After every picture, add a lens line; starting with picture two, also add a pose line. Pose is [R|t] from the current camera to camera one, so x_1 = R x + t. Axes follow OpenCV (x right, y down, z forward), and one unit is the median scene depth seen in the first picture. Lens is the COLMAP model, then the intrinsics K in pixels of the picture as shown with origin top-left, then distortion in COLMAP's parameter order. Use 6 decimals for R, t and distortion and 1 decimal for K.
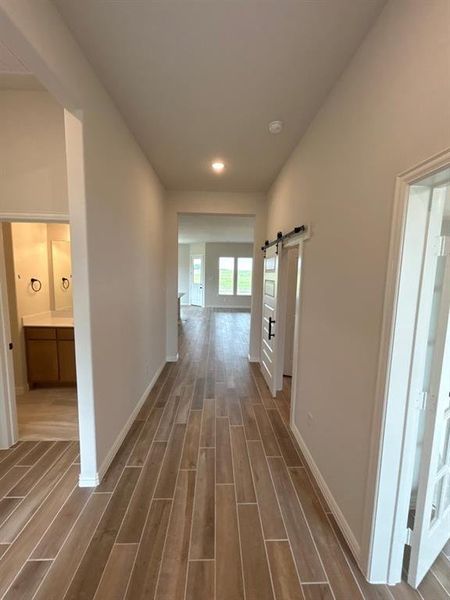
lens RADIAL K [[245.8, 0, 226.2], [0, 245.8, 298.6], [0, 0, 1]] dist [-0.002806, 0.000082]
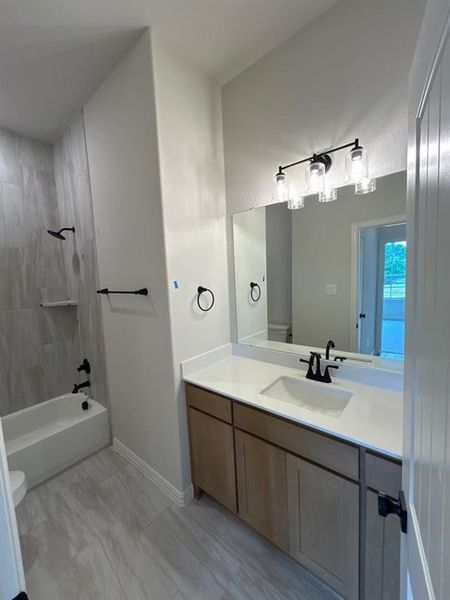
lens RADIAL K [[245.8, 0, 226.2], [0, 245.8, 296.9], [0, 0, 1]] dist [-0.002806, 0.000082]
pose [[0.752856, 0.007593, -0.658141, -0.386498], [-0.007622, 0.999967, 0.002817, -0.059845], [0.658141, 0.002895, 0.752889, 0.617323]]
